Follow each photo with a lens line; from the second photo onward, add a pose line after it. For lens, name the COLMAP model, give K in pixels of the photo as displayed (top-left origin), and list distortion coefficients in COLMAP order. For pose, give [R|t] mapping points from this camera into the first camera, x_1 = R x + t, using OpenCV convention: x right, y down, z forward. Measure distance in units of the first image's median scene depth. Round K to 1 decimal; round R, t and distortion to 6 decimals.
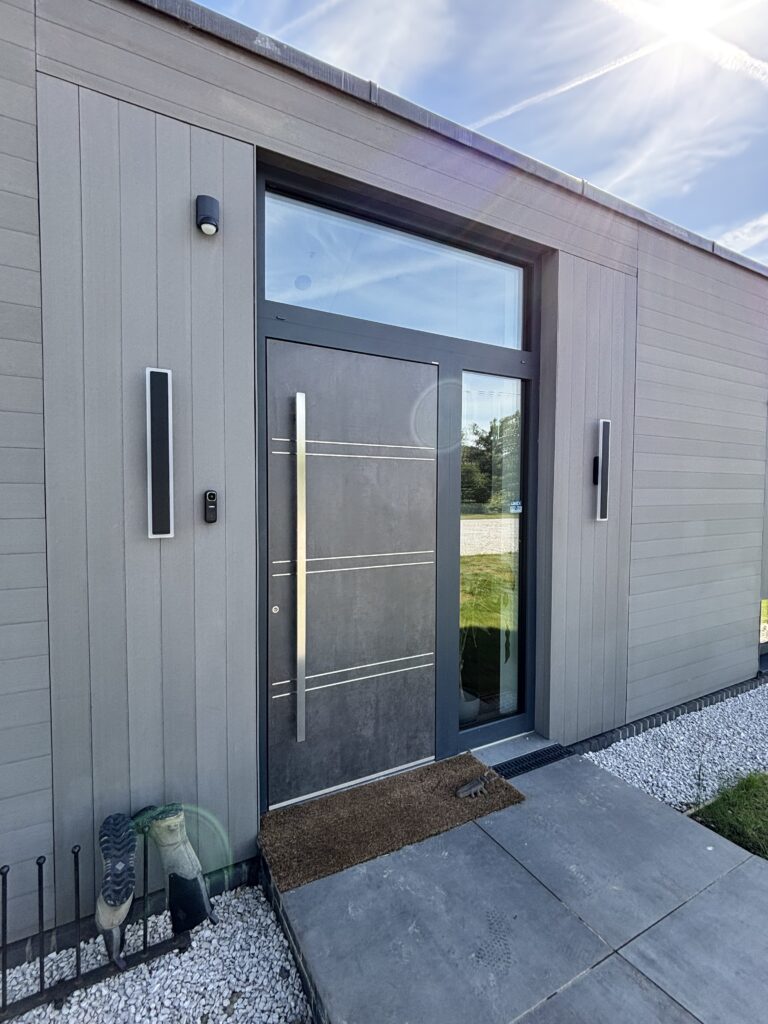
lens RADIAL K [[472.0, 0, 354.7], [0, 472.0, 512.7], [0, 0, 1]] dist [-0.002030, -0.000786]
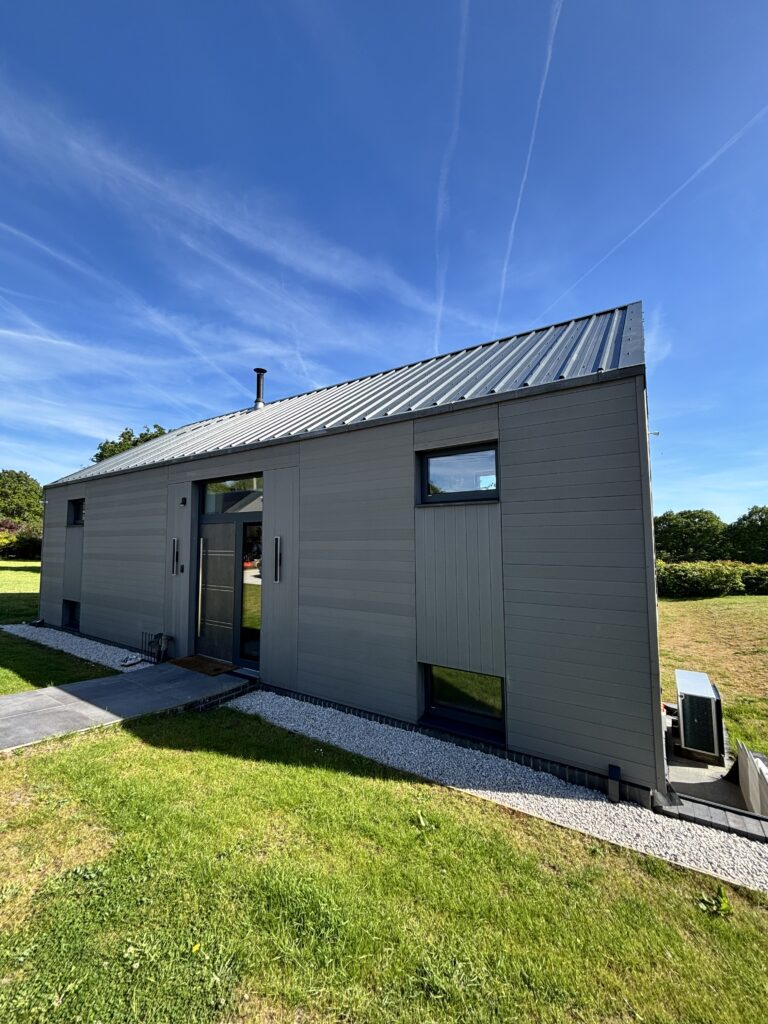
lens RADIAL K [[408.8, 0, 390.2], [0, 408.8, 508.7], [0, 0, 1]] dist [0.003178, 0.000148]
pose [[0.490899, -0.069892, -0.868408, 3.385412], [-0.025041, 0.995233, -0.094255, -0.221644], [0.870856, 0.068015, 0.486809, 0.713038]]
